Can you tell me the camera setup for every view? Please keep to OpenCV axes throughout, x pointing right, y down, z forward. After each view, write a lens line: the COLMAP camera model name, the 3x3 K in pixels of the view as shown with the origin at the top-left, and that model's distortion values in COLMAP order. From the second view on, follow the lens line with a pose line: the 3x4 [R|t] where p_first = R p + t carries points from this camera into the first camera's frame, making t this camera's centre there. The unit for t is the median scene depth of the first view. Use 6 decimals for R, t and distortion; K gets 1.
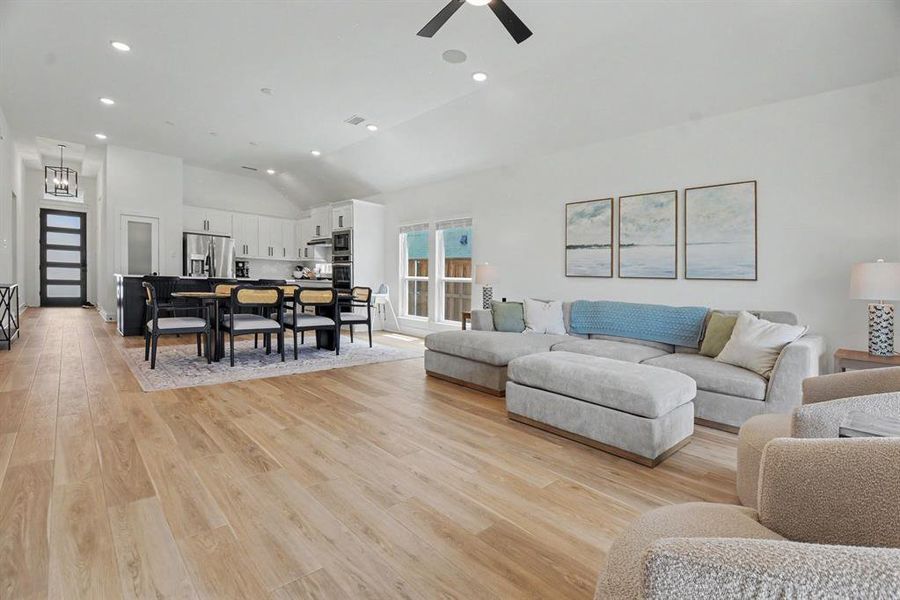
lens RADIAL K [[406.9, 0, 446.8], [0, 406.9, 287.4], [0, 0, 1]] dist [-0.001467, -0.006298]
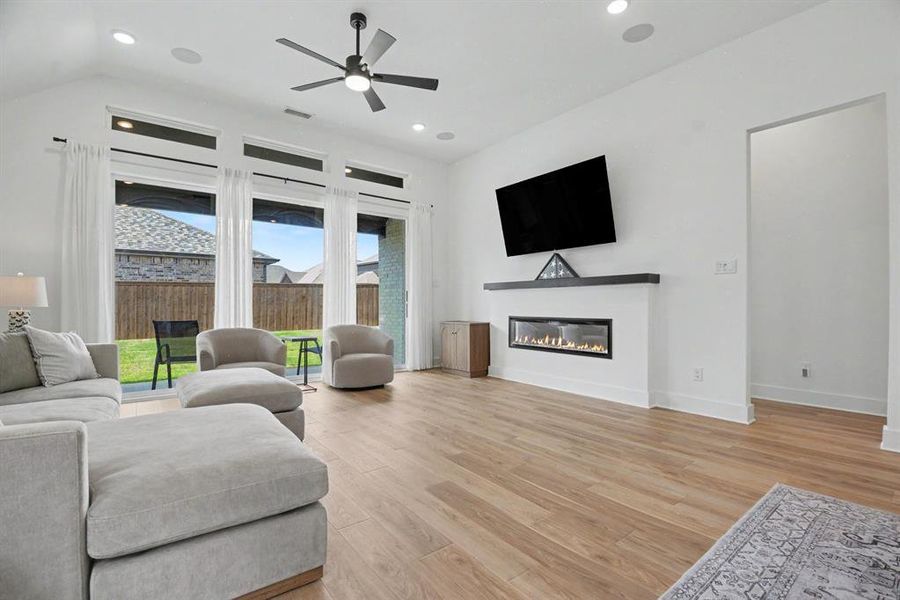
lens RADIAL K [[406.9, 0, 440.4], [0, 406.9, 299.1], [0, 0, 1]] dist [-0.001467, -0.006298]
pose [[-0.993798, -0.037890, 0.104548, -0.098639], [-0.037586, 0.999281, 0.004880, -0.015662], [-0.104658, 0.000920, -0.994508, 0.737049]]
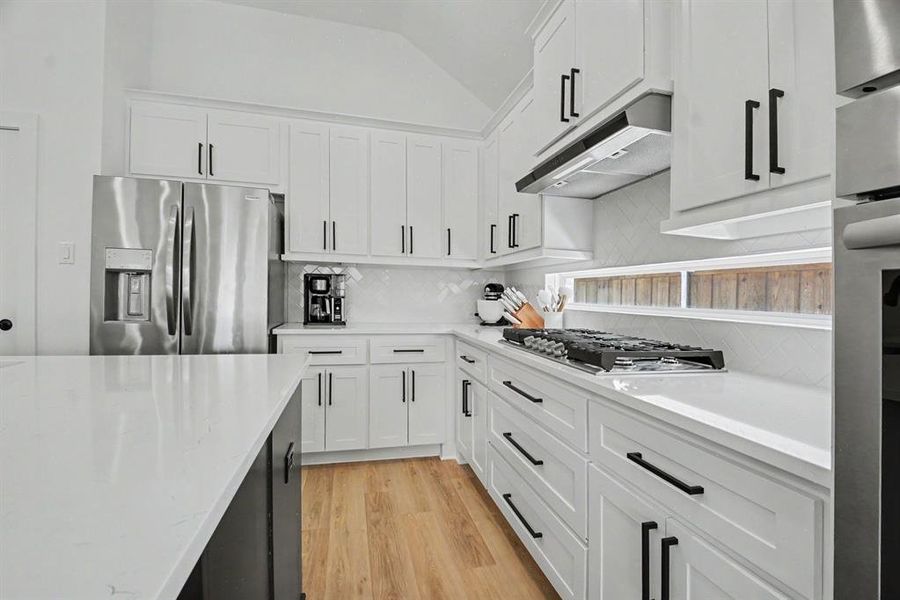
lens RADIAL K [[406.9, 0, 458.1], [0, 406.9, 299.8], [0, 0, 1]] dist [-0.001467, -0.006298]
pose [[0.876937, -0.008425, -0.480532, -0.316600], [-0.000854, 0.999817, -0.019088, -0.046263], [0.480605, 0.017150, 0.876770, 0.952164]]
